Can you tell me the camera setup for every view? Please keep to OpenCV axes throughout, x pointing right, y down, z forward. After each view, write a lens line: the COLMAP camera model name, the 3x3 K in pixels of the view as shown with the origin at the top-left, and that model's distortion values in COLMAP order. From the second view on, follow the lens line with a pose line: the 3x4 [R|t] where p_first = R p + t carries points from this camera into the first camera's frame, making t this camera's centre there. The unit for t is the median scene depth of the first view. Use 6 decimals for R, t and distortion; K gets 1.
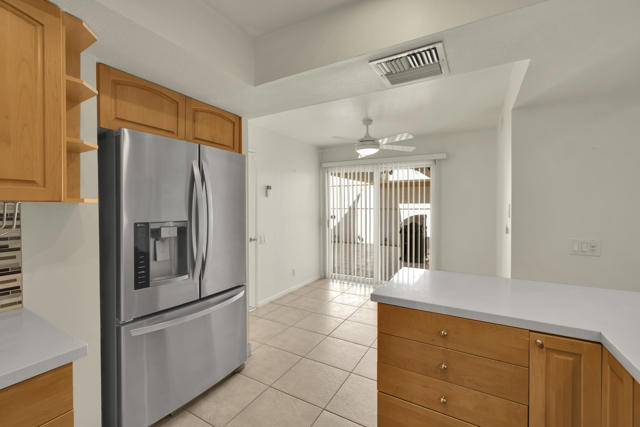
lens RADIAL K [[274.3, 0, 322.4], [0, 274.3, 209.4], [0, 0, 1]] dist [-0.006854, 0.000352]
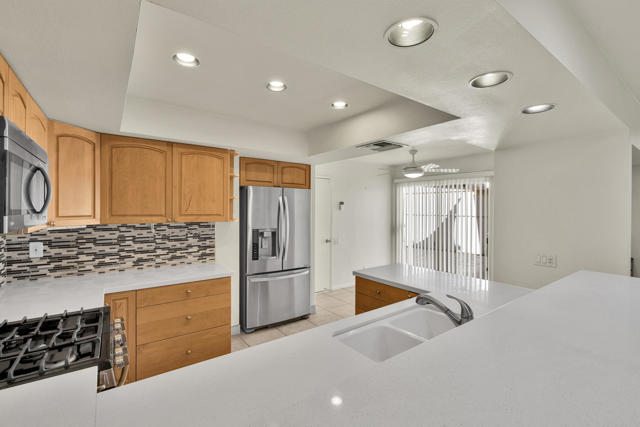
lens RADIAL K [[284.7, 0, 318.5], [0, 284.7, 209.6], [0, 0, 1]] dist [-0.000729, 0.000000]
pose [[0.911953, 0.006651, -0.410241, 0.580502], [-0.010438, 0.999921, -0.006993, -0.078672], [0.410162, 0.010660, 0.911950, -0.686863]]
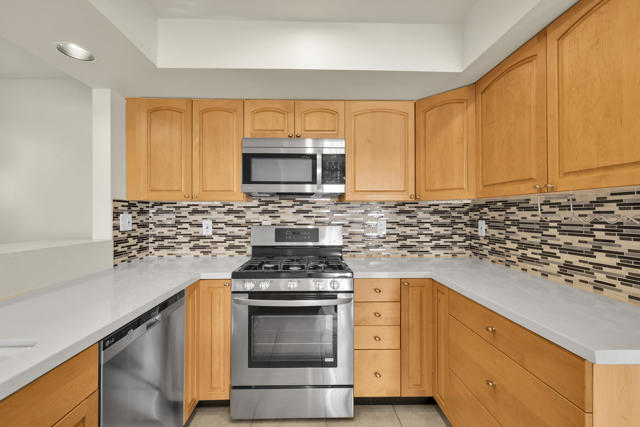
lens RADIAL K [[274.3, 0, 321.6], [0, 274.3, 211.3], [0, 0, 1]] dist [-0.006854, 0.000352]
pose [[-0.851620, -0.005652, -0.524129, 0.117342], [-0.007969, 0.999966, 0.002165, 0.037156], [0.524099, 0.006020, -0.851636, 0.633510]]
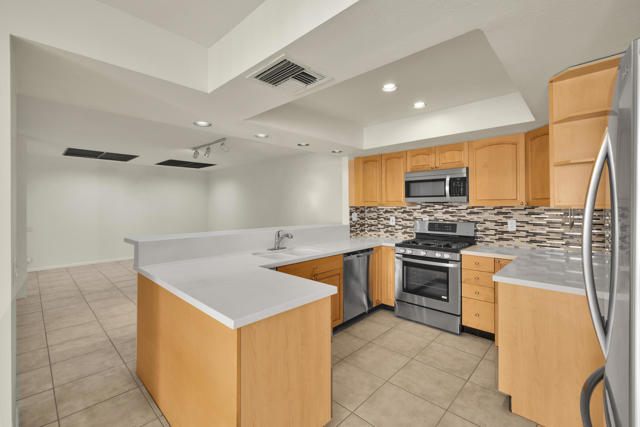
lens RADIAL K [[274.3, 0, 318.4], [0, 274.3, 207.6], [0, 0, 1]] dist [-0.006854, 0.000352]
pose [[-0.970964, -0.000621, 0.239225, -0.047994], [0.003344, 0.999864, 0.016167, -0.028138], [-0.239202, 0.016497, -0.970830, 1.626840]]
